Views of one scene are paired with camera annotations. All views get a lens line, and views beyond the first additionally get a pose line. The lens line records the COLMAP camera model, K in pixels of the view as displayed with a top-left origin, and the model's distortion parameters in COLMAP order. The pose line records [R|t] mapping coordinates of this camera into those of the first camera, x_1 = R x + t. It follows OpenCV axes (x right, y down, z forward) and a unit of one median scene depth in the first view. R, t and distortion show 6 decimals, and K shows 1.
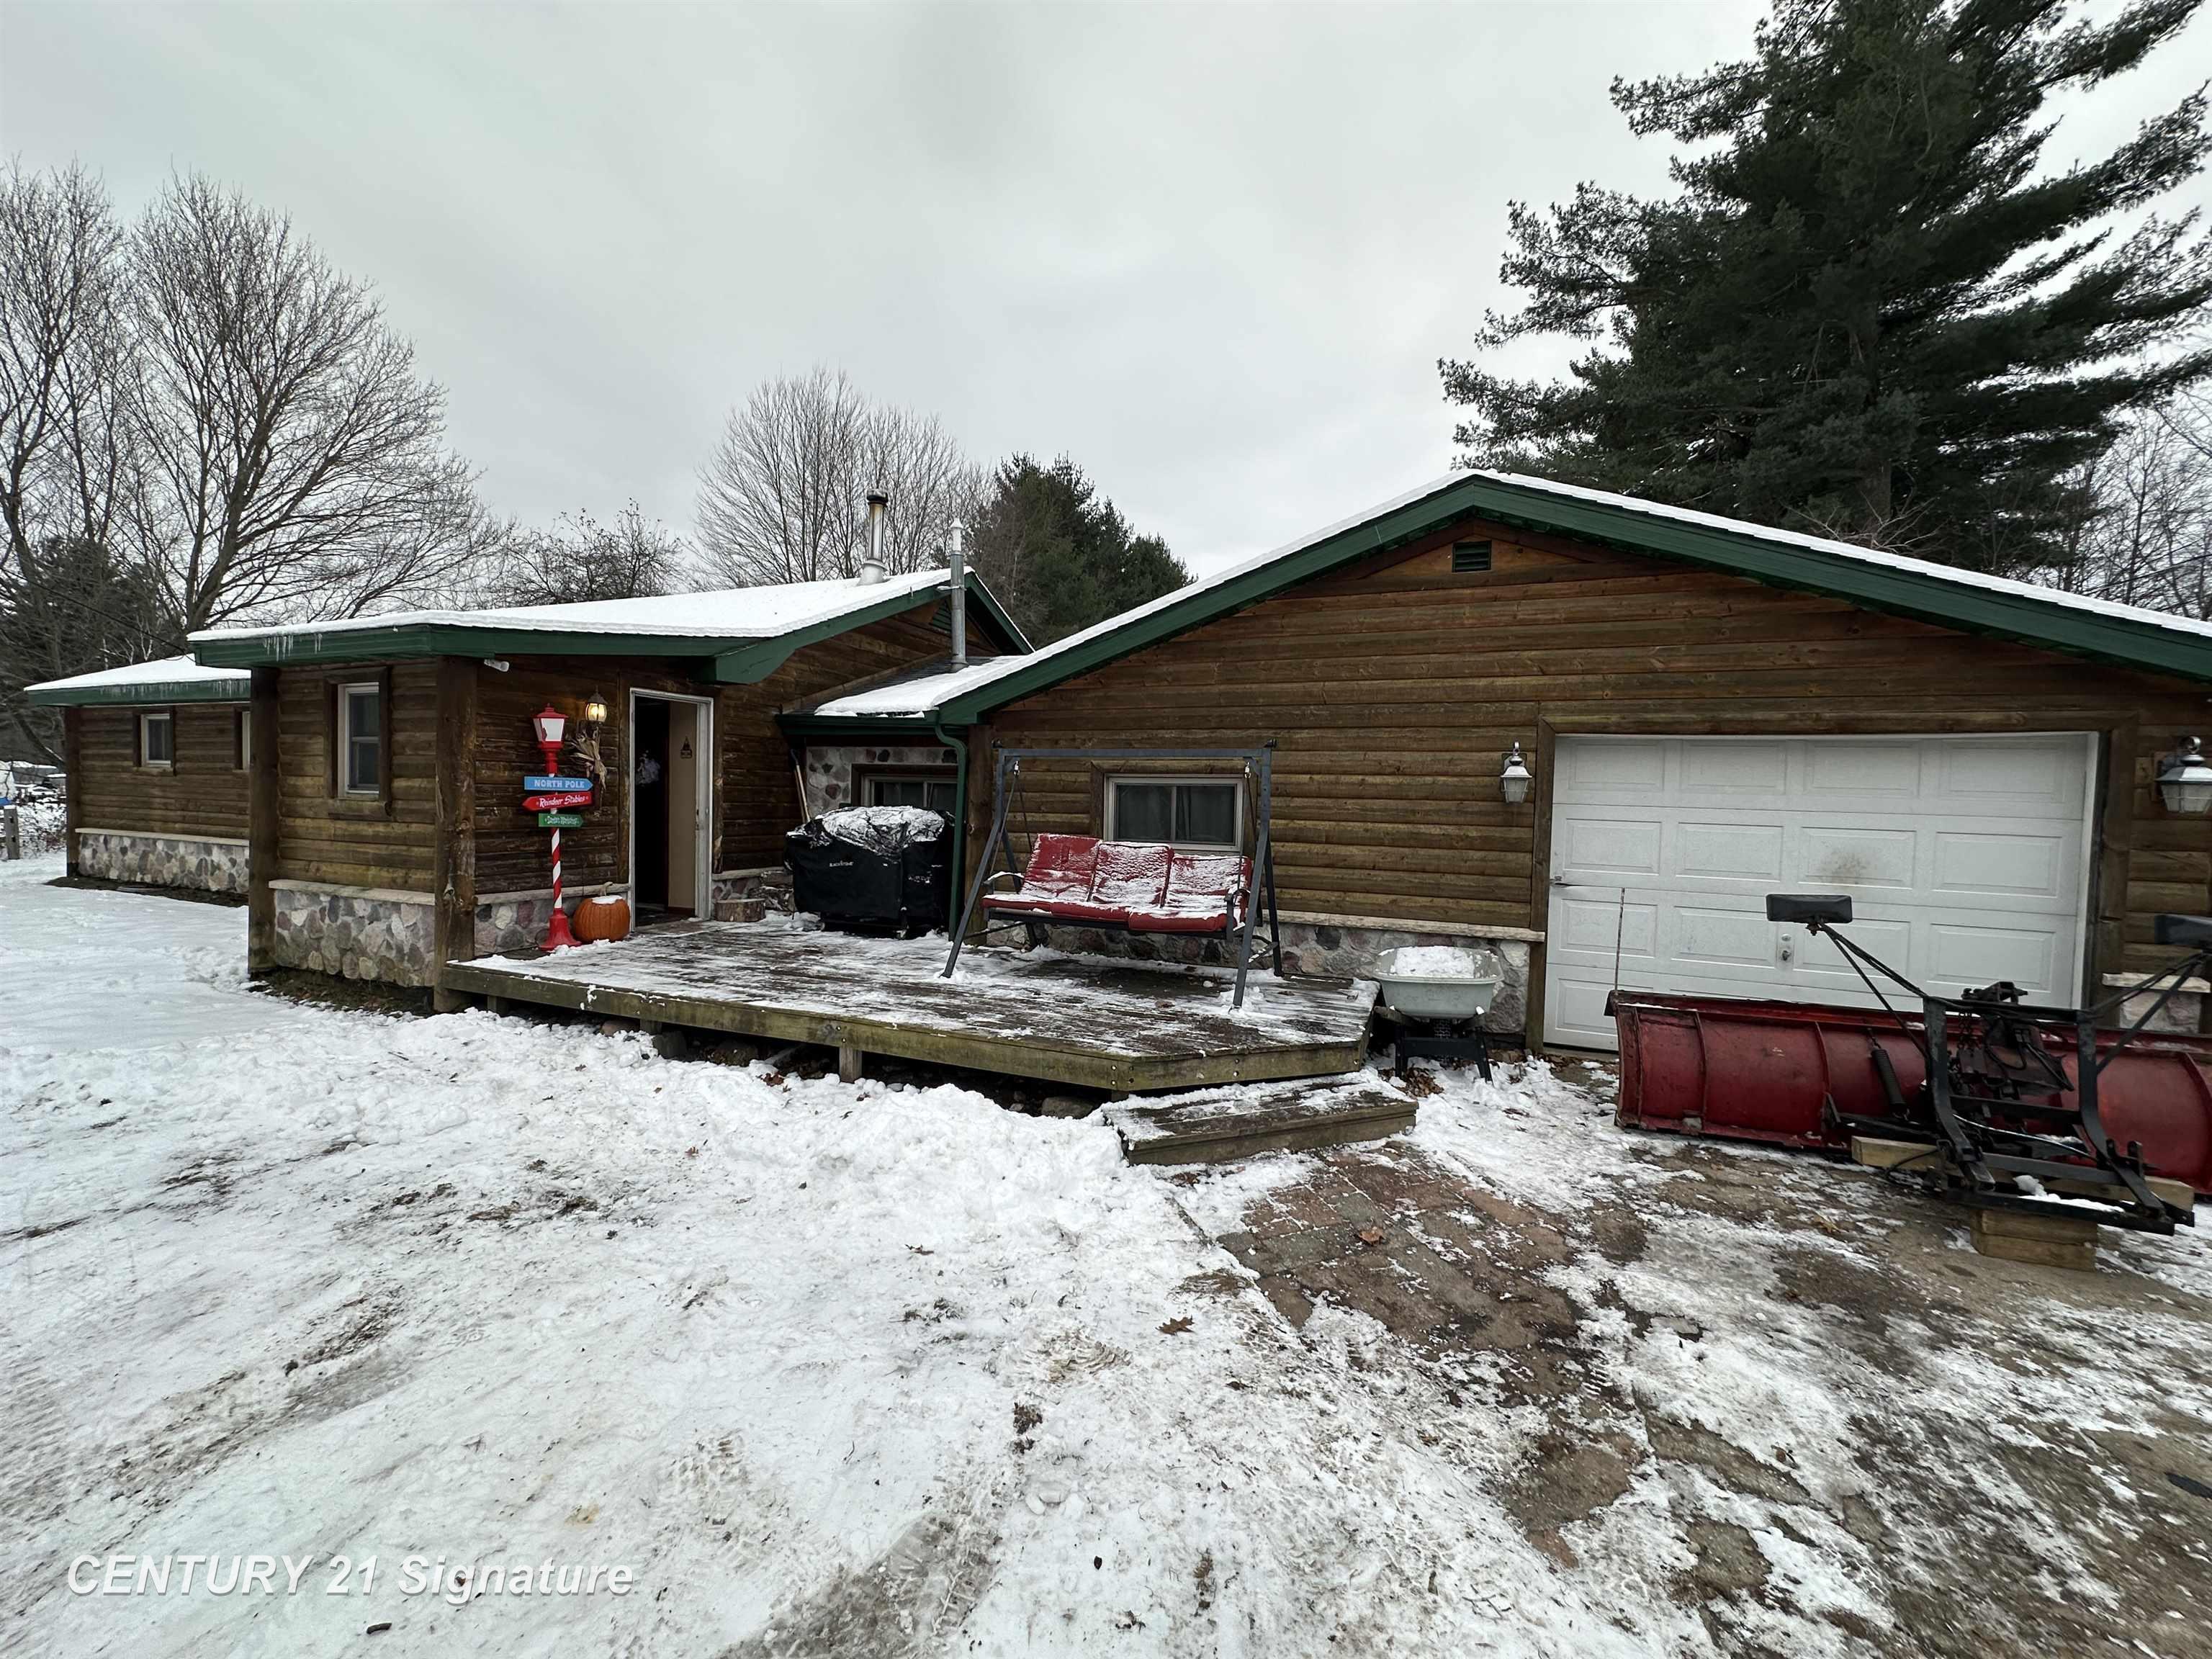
lens RADIAL K [[892.7, 0, 1108.6], [0, 892.7, 834.6], [0, 0, 1]] dist [0.010195, -0.005130]
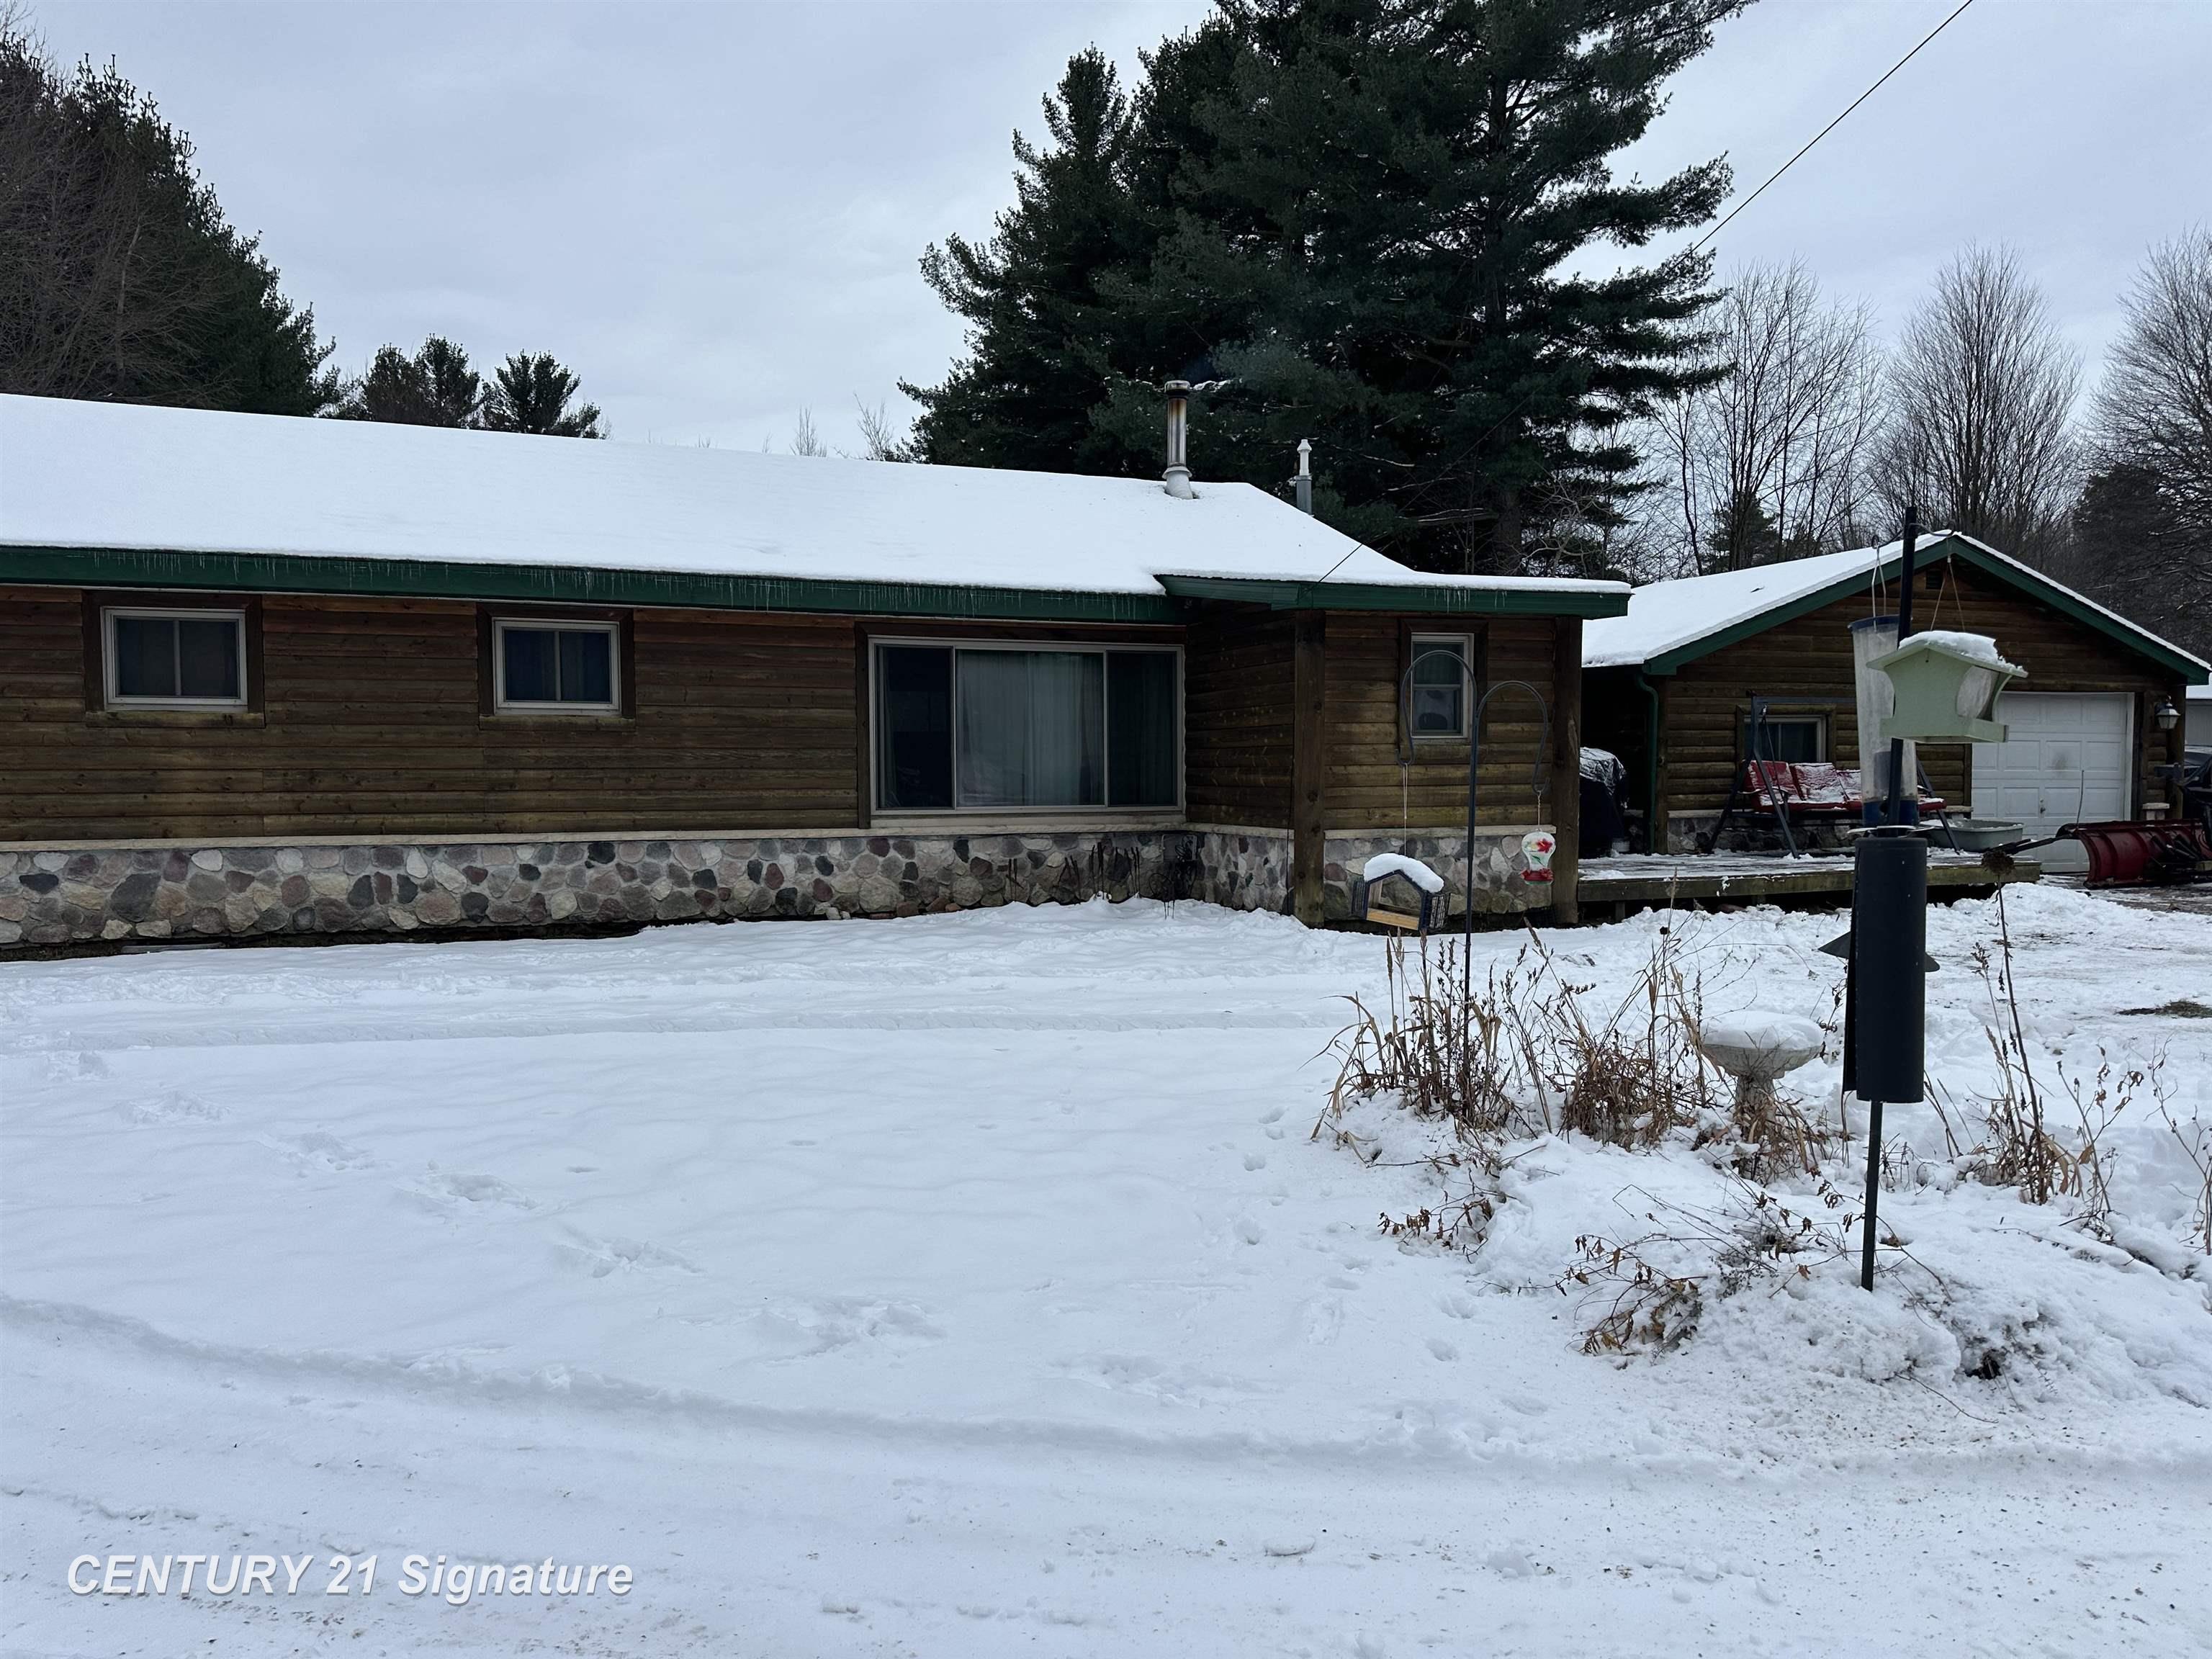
lens RADIAL K [[1604.3, 0, 1106.0], [0, 1604.3, 829.5], [0, 0, 1]] dist [0.029554, -0.004562]
pose [[0.728582, -0.053773, 0.682845, -2.306423], [0.050916, 0.998407, 0.024297, -0.004684], [-0.683064, 0.017066, 0.730160, -0.098867]]
